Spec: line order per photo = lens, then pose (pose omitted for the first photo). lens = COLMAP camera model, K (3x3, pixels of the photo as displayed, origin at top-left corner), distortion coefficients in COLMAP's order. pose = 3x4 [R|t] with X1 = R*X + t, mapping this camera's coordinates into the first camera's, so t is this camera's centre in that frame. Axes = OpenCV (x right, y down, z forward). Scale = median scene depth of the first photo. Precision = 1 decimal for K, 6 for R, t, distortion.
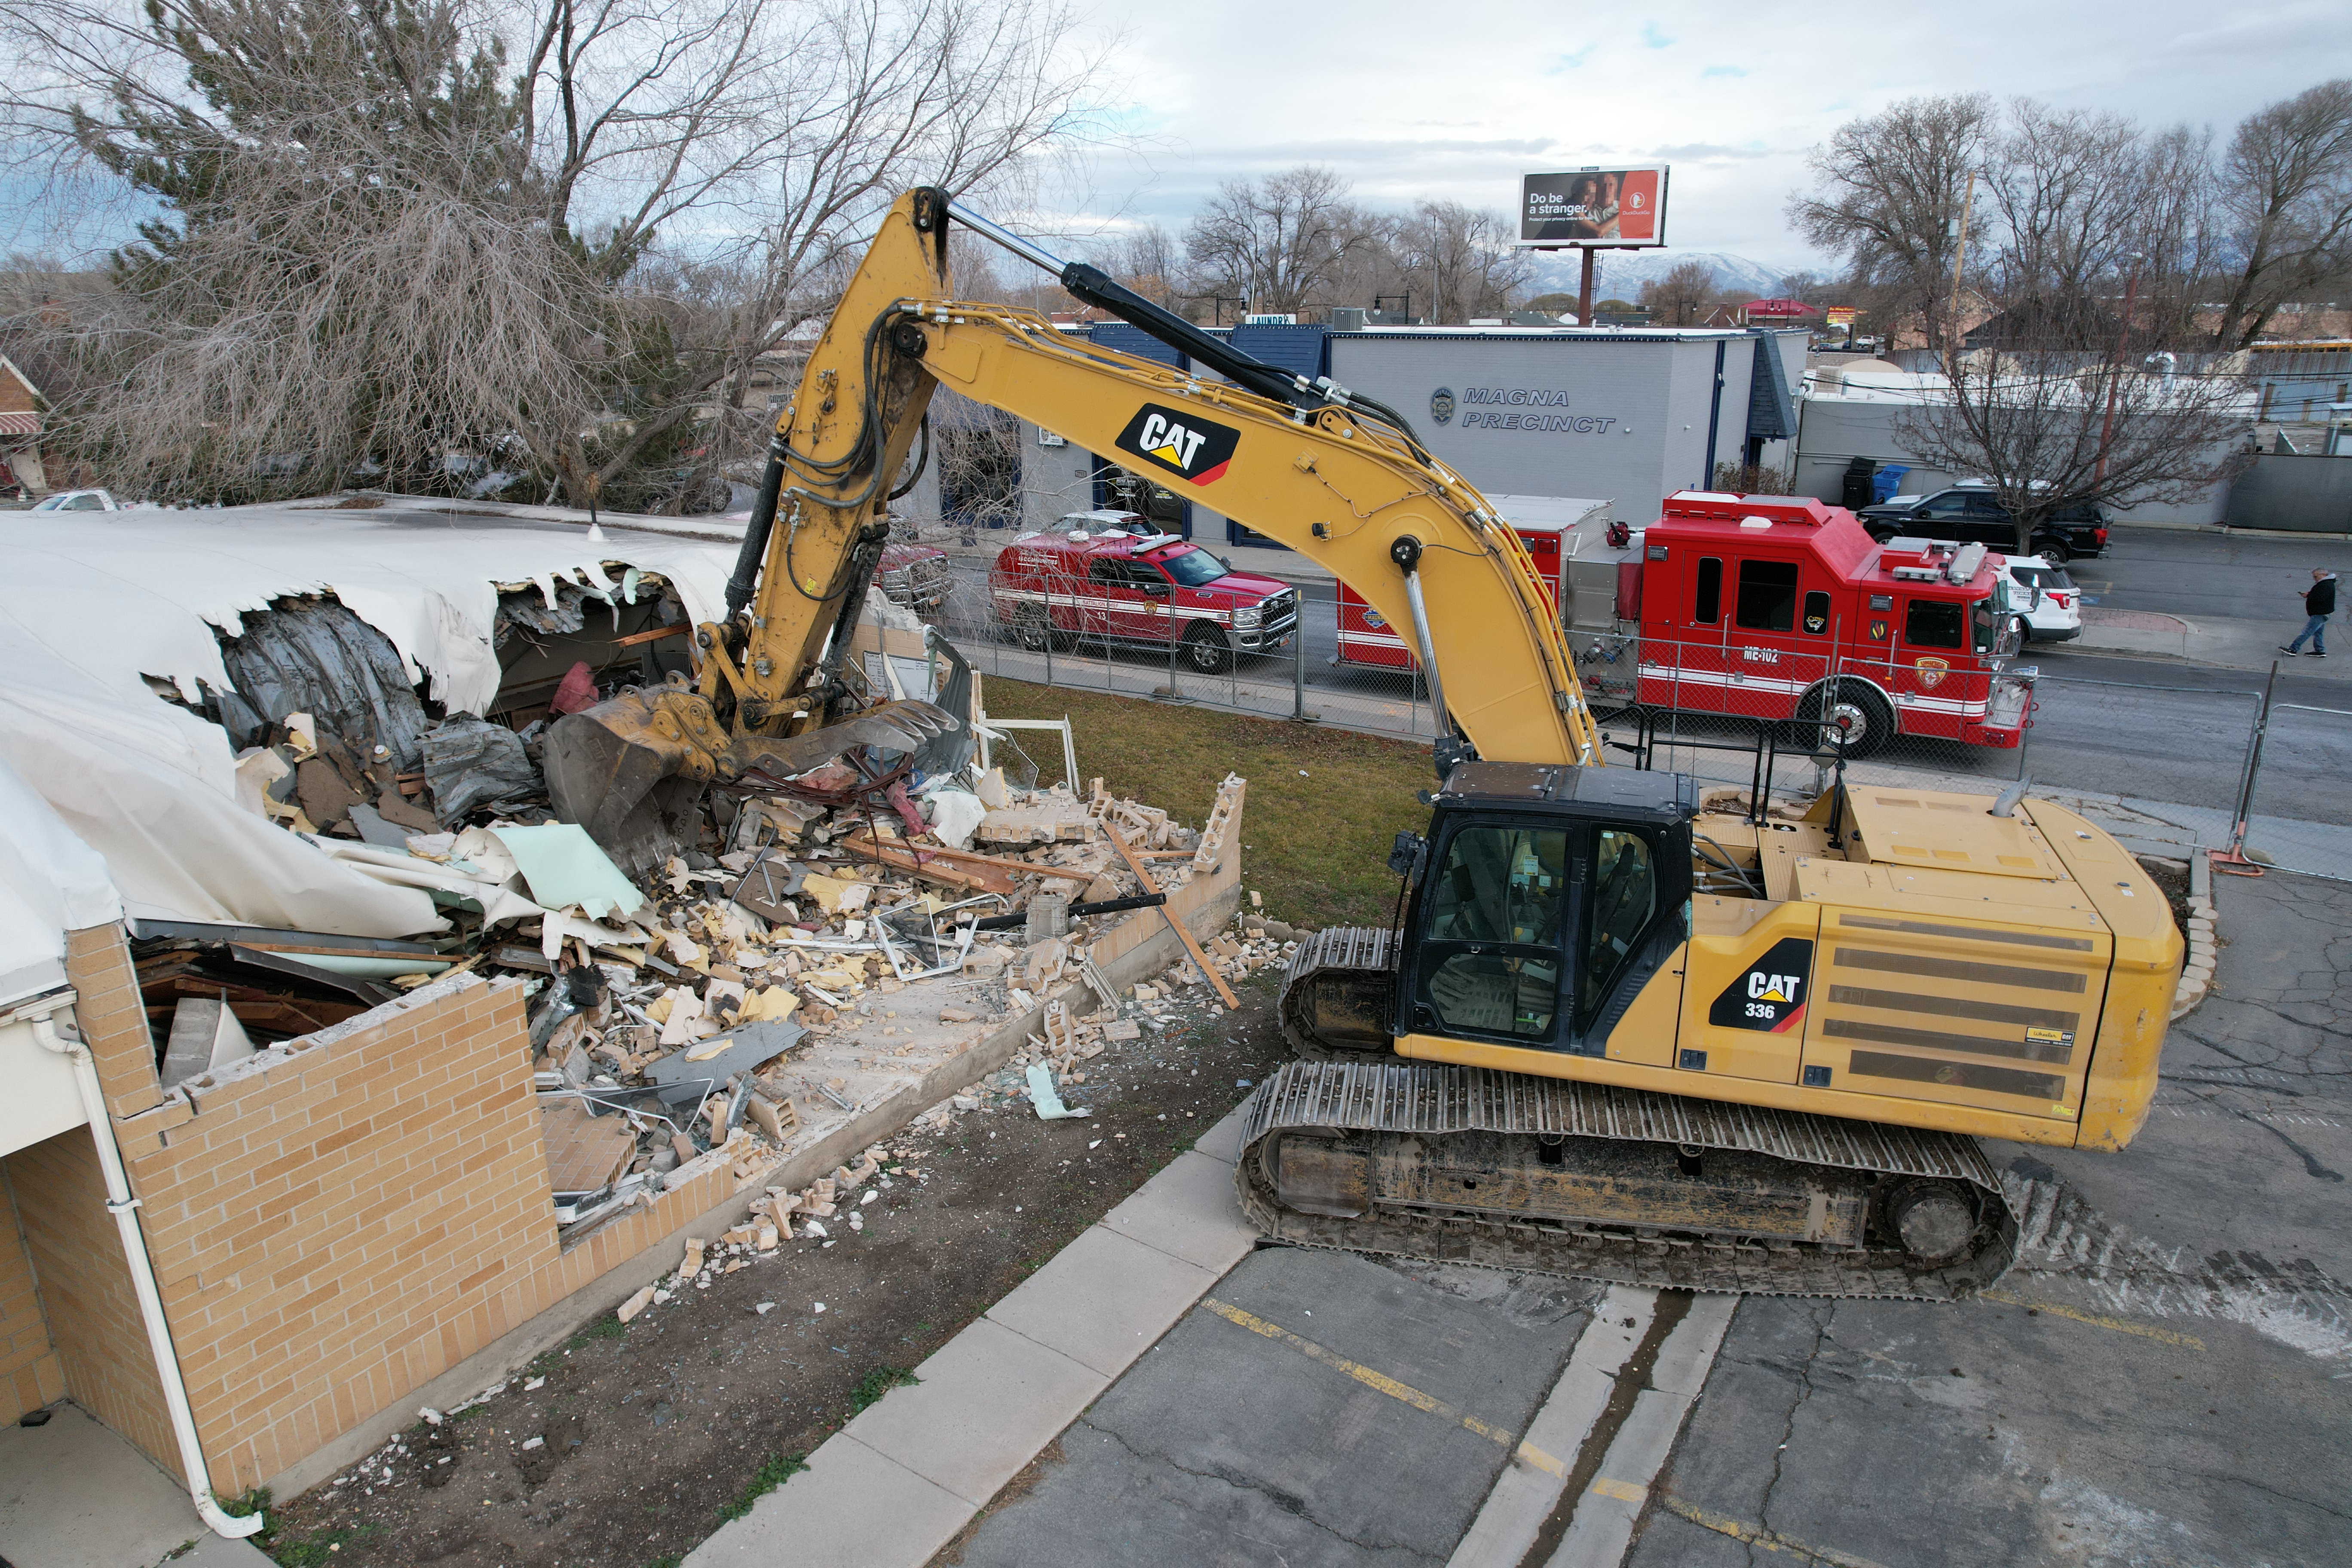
lens RADIAL K [[1506.7, 0, 1153.0], [0, 1506.7, 790.0], [0, 0, 1]] dist [-0.093686, 0.087762]
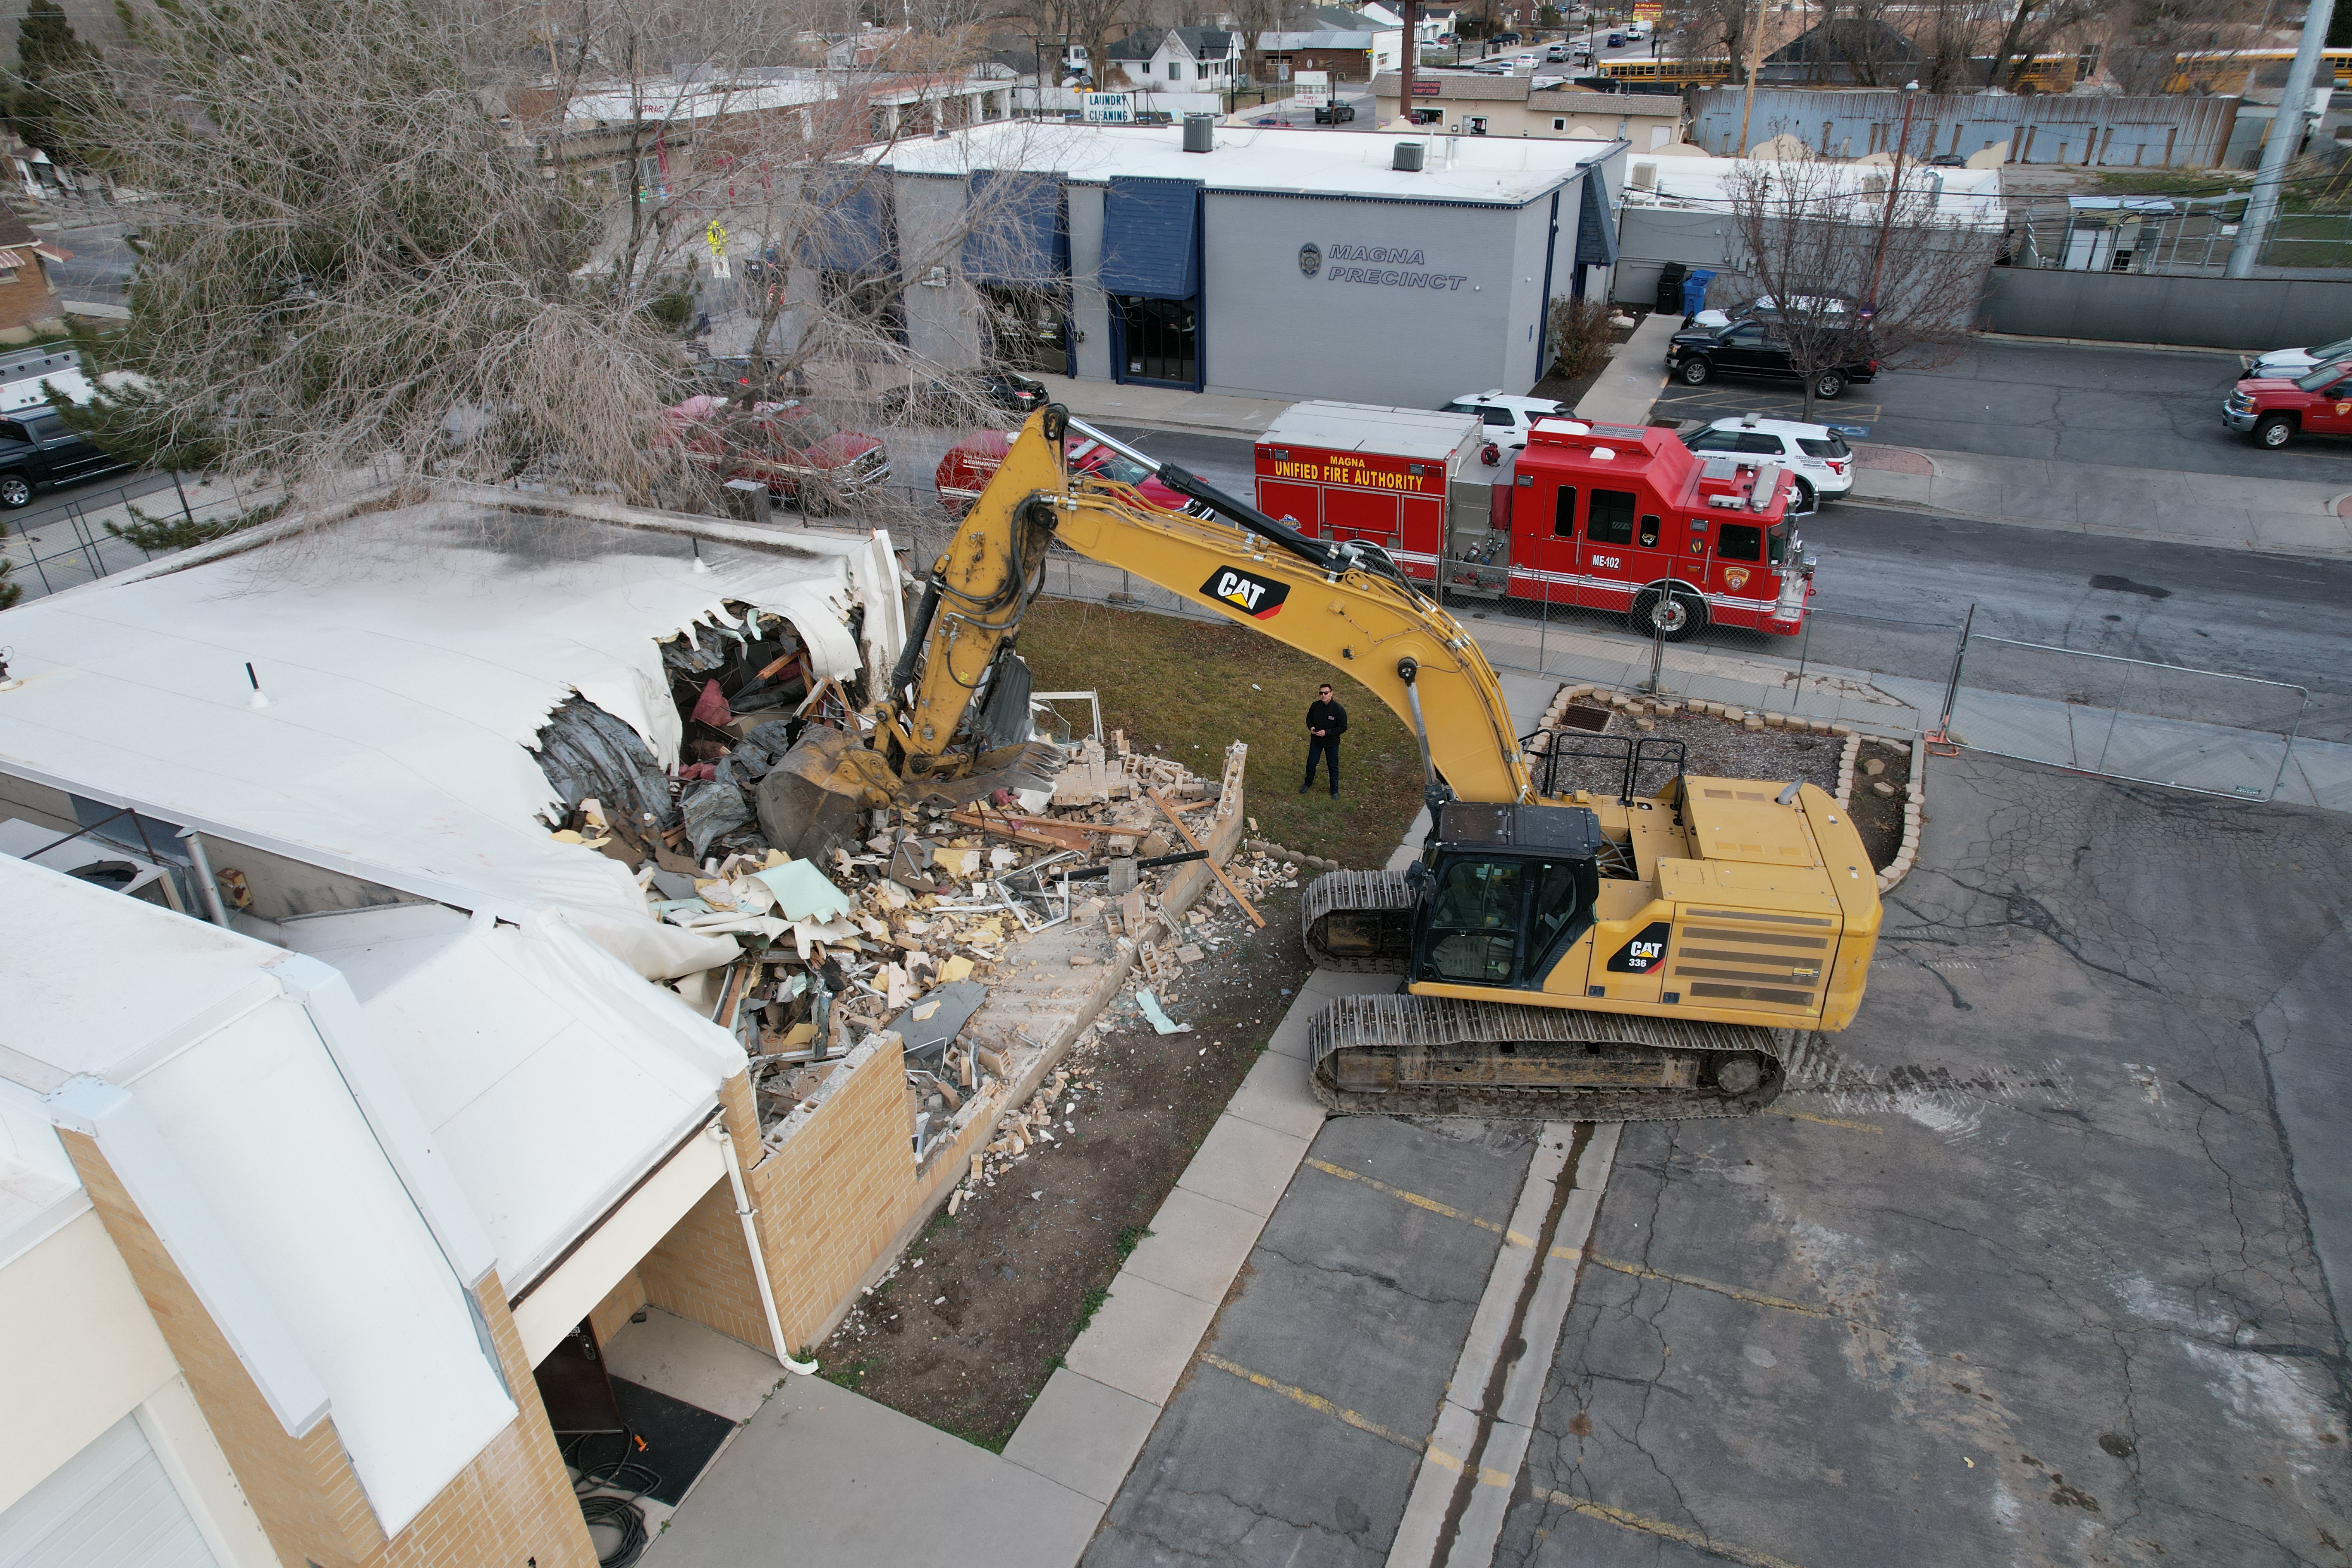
lens RADIAL K [[1502.7, 0, 1138.5], [0, 1502.7, 789.2], [0, 0, 1]] dist [-0.074398, 0.067199]
pose [[0.991585, -0.078090, 0.103250, -0.247792], [0.056553, 0.978747, 0.197120, -0.335124], [-0.116449, -0.189622, 0.974927, -0.424919]]
